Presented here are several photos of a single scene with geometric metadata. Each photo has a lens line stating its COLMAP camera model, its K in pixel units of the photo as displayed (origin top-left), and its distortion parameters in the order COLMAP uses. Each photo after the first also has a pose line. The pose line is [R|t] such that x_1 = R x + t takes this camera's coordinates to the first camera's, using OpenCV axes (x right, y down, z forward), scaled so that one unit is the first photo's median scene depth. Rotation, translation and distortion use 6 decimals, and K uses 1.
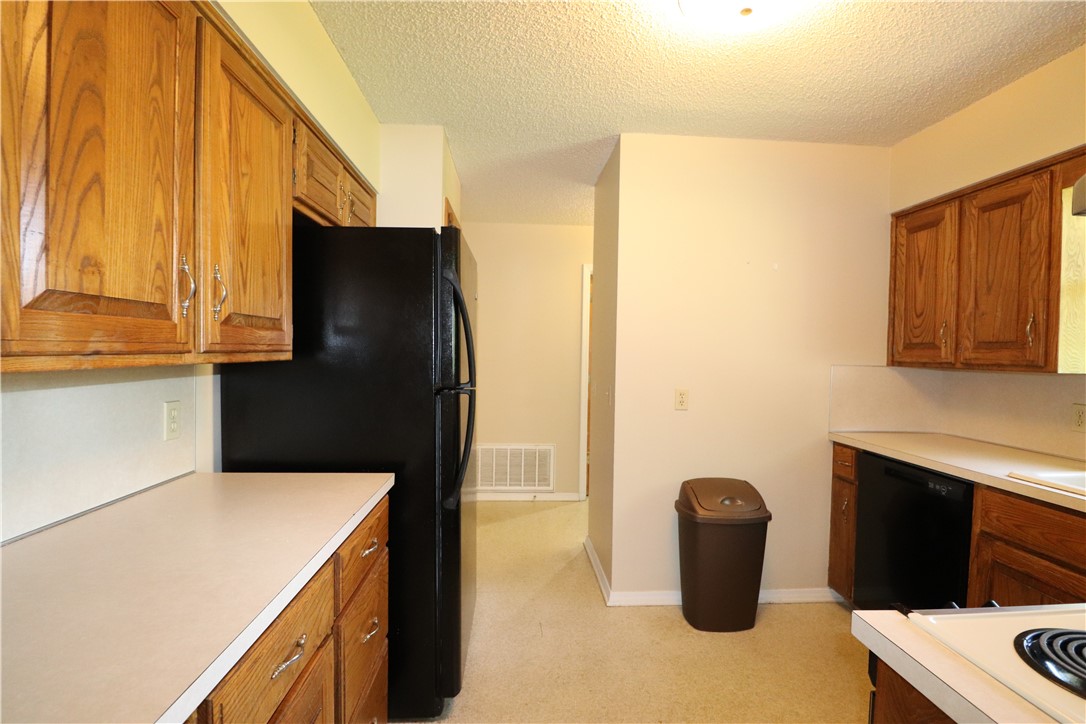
lens RADIAL K [[504.4, 0, 546.9], [0, 504.4, 364.0], [0, 0, 1]] dist [-0.001193, -0.012917]
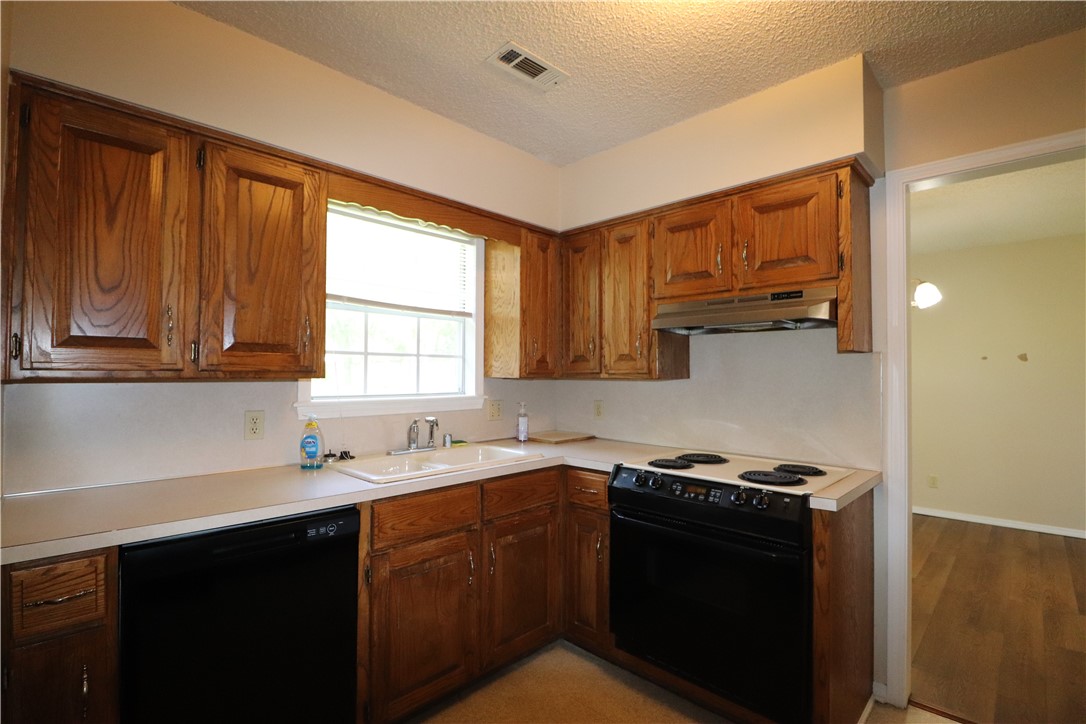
lens RADIAL K [[504.4, 0, 546.9], [0, 504.4, 364.0], [0, 0, 1]] dist [-0.001193, -0.012917]
pose [[-0.668245, -0.011364, 0.743854, -0.028848], [-0.000782, 0.999893, 0.014573, -0.020924], [-0.743941, 0.009157, -0.668183, 1.074814]]
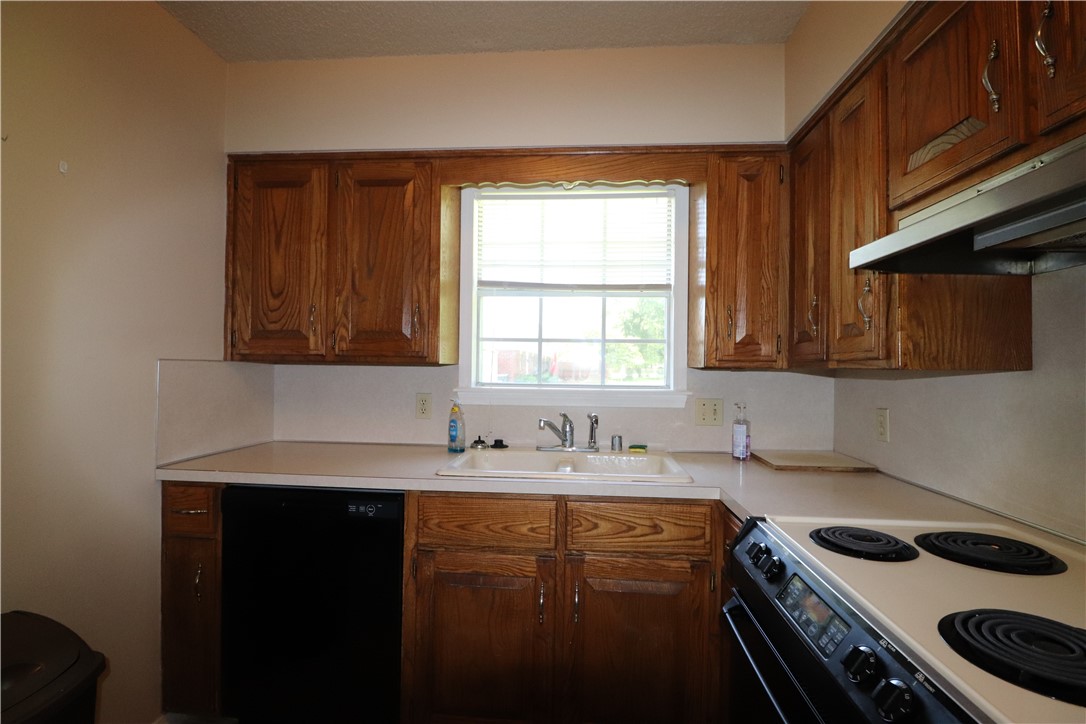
lens RADIAL K [[504.4, 0, 546.9], [0, 504.4, 364.0], [0, 0, 1]] dist [-0.001193, -0.012917]
pose [[0.143385, -0.013505, 0.989575, 0.024517], [0.014532, 0.999828, 0.011540, 0.008269], [-0.989560, 0.012726, 0.143556, 0.502217]]
